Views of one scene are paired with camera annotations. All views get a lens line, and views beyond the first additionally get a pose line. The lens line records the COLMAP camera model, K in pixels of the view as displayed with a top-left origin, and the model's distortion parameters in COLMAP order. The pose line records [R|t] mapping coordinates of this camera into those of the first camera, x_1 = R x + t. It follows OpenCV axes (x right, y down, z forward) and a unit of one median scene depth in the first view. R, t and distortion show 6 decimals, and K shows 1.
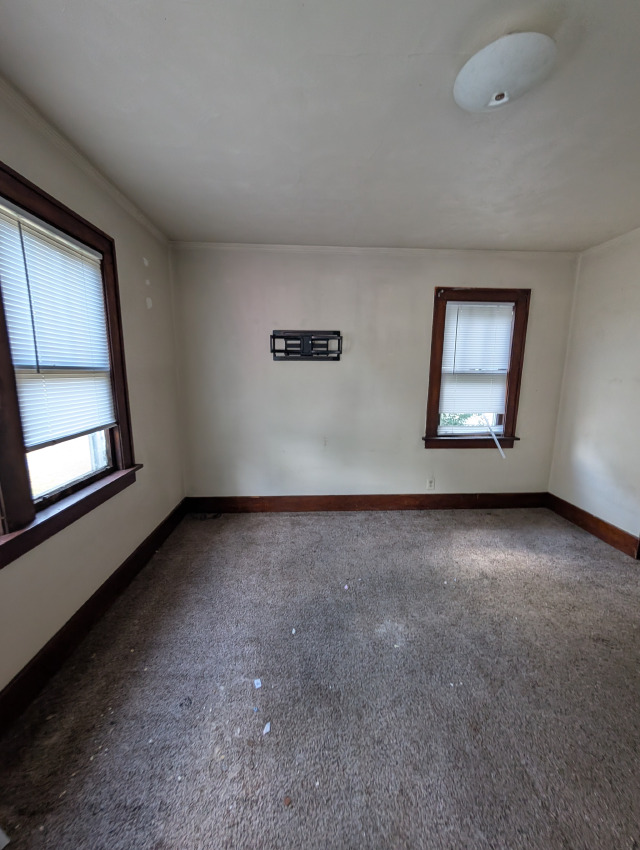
lens RADIAL K [[322.4, 0, 321.4], [0, 322.4, 425.4], [0, 0, 1]] dist [0.000053, 0.000395]
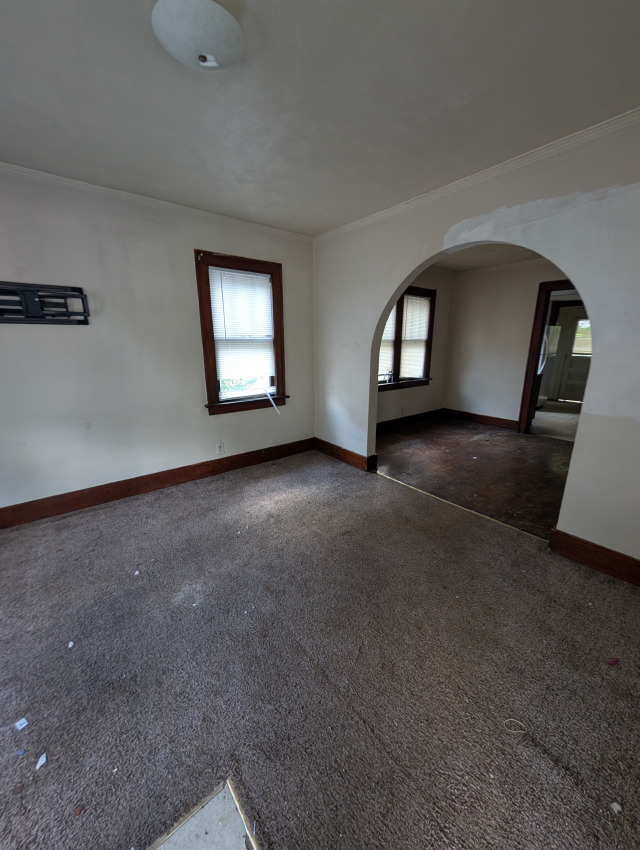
lens RADIAL K [[322.4, 0, 321.4], [0, 322.4, 425.4], [0, 0, 1]] dist [0.000053, 0.000395]
pose [[0.815141, -0.153511, 0.558552, 0.045393], [0.100042, 0.987064, 0.125282, 0.012608], [-0.570559, -0.046243, 0.819954, -0.040725]]
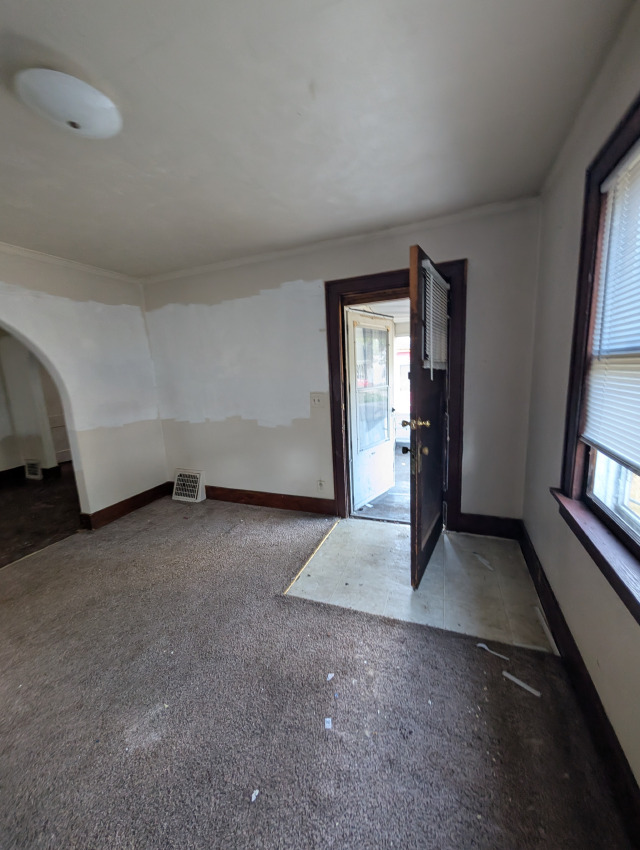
lens RADIAL K [[326.4, 0, 316.1], [0, 326.4, 424.0], [0, 0, 1]] dist [-0.000908, 0.000023]
pose [[-0.899379, -0.030647, 0.436095, -0.291124], [0.115688, 0.945293, 0.305020, -0.139192], [-0.421585, 0.324780, -0.846631, 0.823438]]
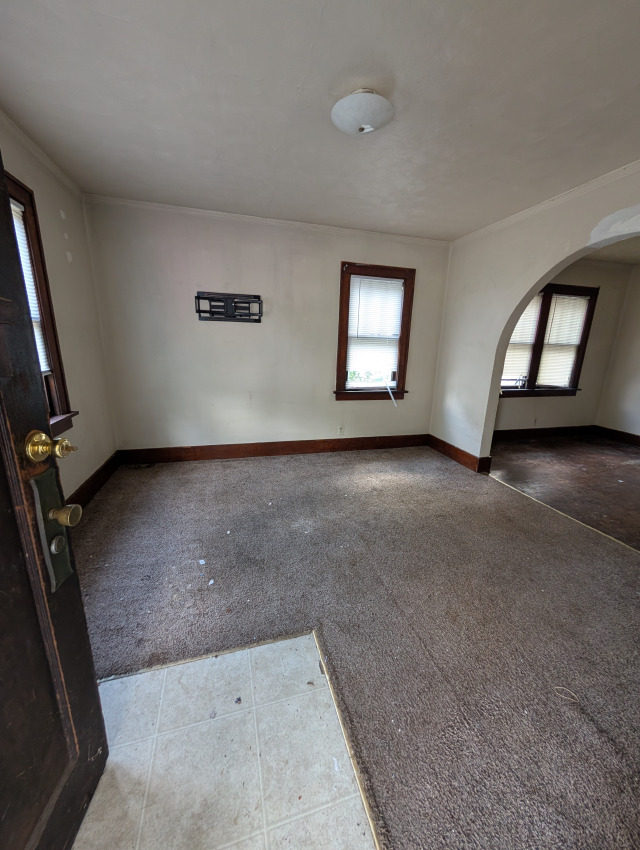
lens RADIAL K [[321.0, 0, 320.1], [0, 321.0, 425.9], [0, 0, 1]] dist [-0.001638, 0.000334]
pose [[0.976864, -0.033254, 0.211259, 0.010310], [0.014025, 0.995672, 0.091873, 0.066806], [-0.213400, -0.086785, 0.973103, -0.192557]]
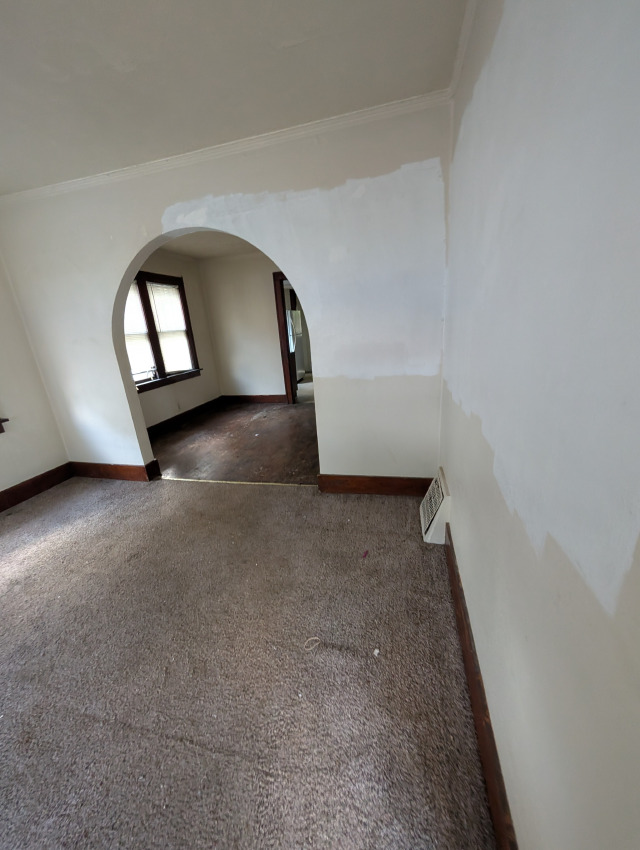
lens RADIAL K [[322.4, 0, 321.4], [0, 322.4, 425.4], [0, 0, 1]] dist [0.000053, 0.000395]
pose [[0.288703, -0.316954, 0.903433, 0.085843], [0.229817, 0.938967, 0.255979, 0.034883], [-0.929427, 0.133723, 0.343924, -0.092522]]
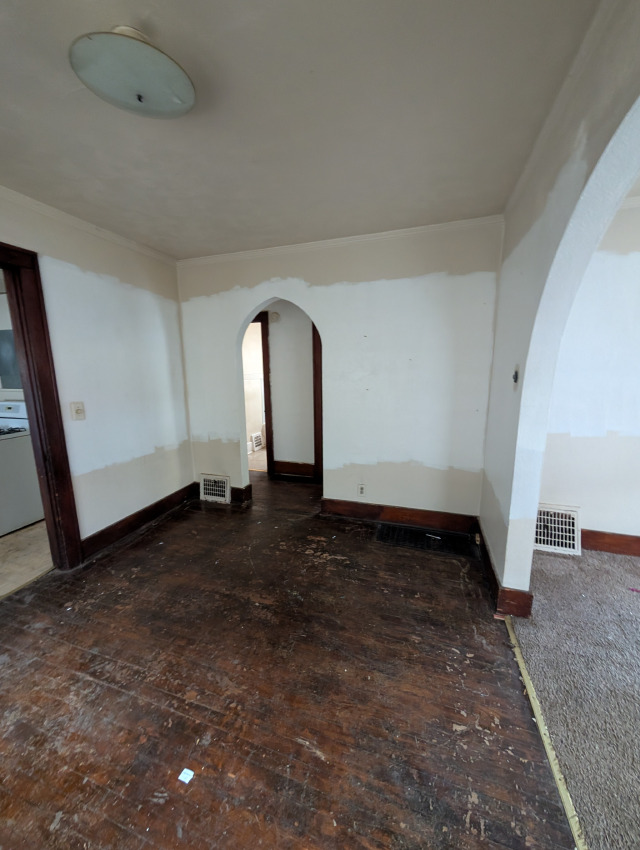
lens RADIAL K [[318.1, 0, 323.0], [0, 318.1, 424.2], [0, 0, 1]] dist [-0.000192, 0.000068]
pose [[-0.929739, -0.059482, 0.363383, 1.112281], [0.065325, 0.944567, 0.321755, -0.149551], [-0.362378, 0.322886, -0.874315, 0.901713]]
